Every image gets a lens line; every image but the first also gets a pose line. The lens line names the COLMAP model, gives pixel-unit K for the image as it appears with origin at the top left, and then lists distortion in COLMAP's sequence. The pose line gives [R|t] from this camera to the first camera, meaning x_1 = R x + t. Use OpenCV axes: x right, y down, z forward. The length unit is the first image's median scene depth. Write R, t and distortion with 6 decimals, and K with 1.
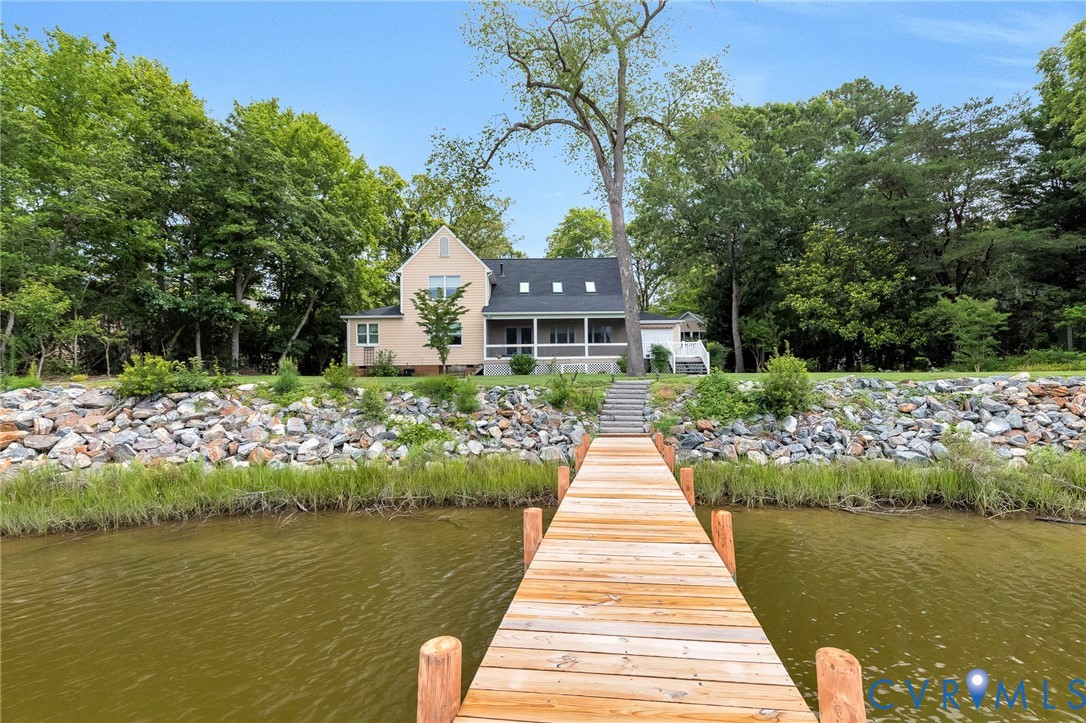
lens RADIAL K [[521.6, 0, 545.8], [0, 521.6, 362.8], [0, 0, 1]] dist [0.010156, -0.000699]
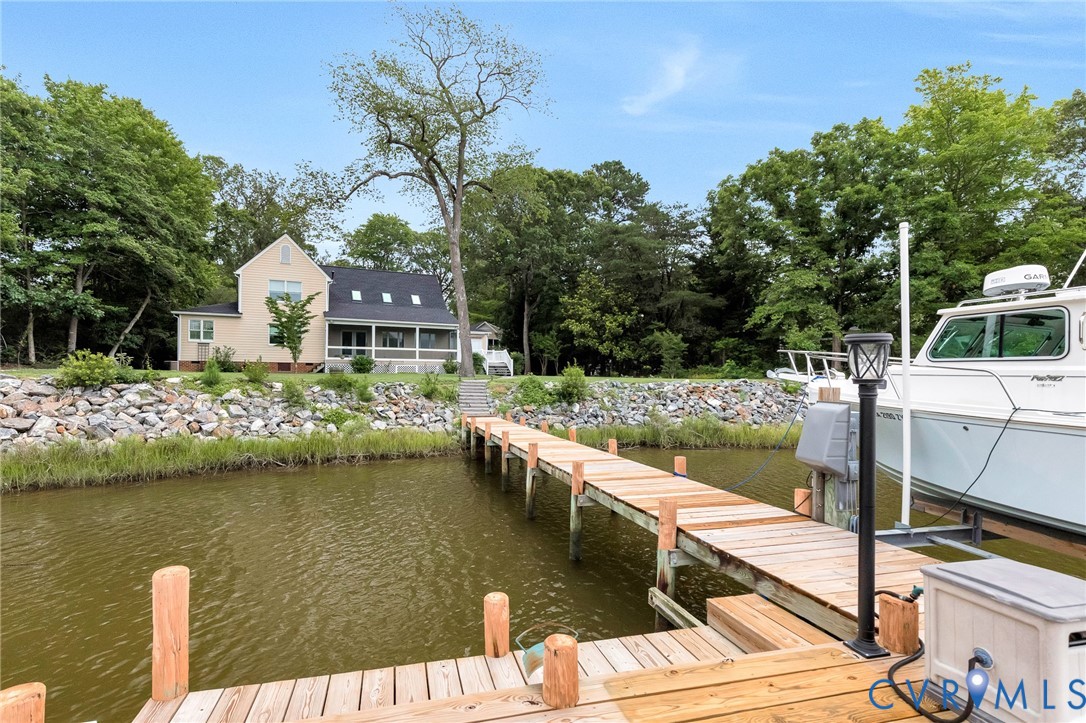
lens RADIAL K [[503.8, 0, 545.1], [0, 503.8, 369.5], [0, 0, 1]] dist [0.009435, -0.000549]
pose [[0.913941, 0.026039, 0.405010, -0.152890], [-0.031743, 0.999469, 0.007371, -0.008064], [-0.404603, -0.019593, 0.914282, -0.238726]]
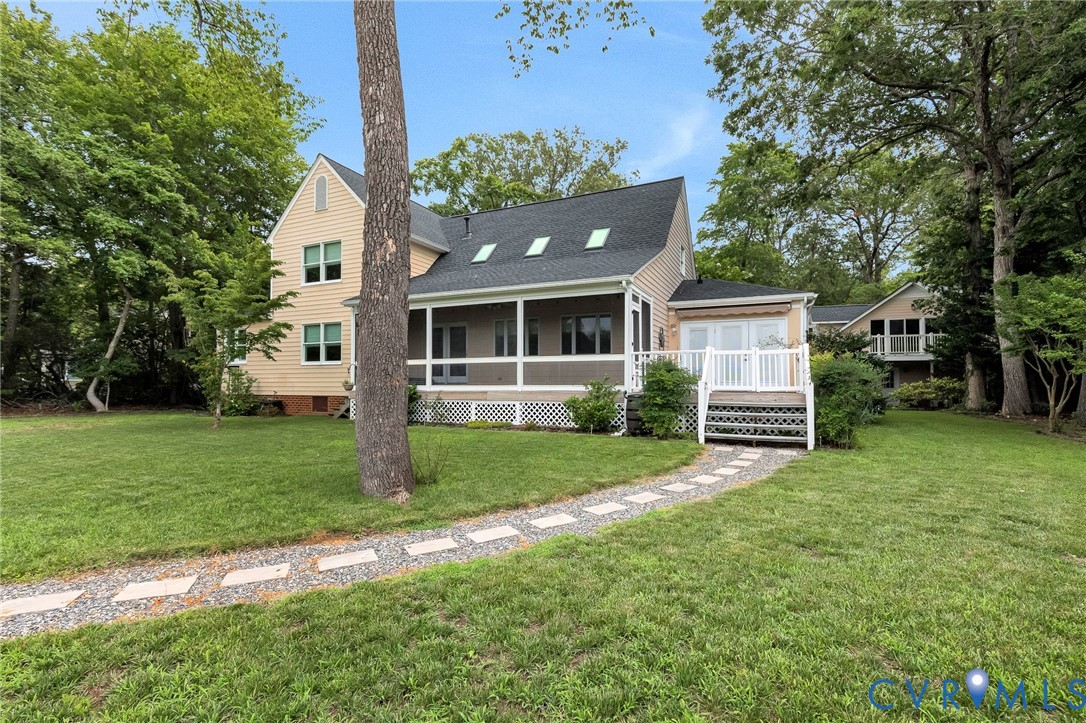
lens RADIAL K [[503.8, 0, 545.1], [0, 503.8, 369.5], [0, 0, 1]] dist [0.009435, -0.000549]
pose [[0.888422, 0.000759, -0.459026, 0.364010], [0.001900, 0.999984, 0.005331, -0.035187], [0.459023, -0.005608, 0.888407, 0.776446]]
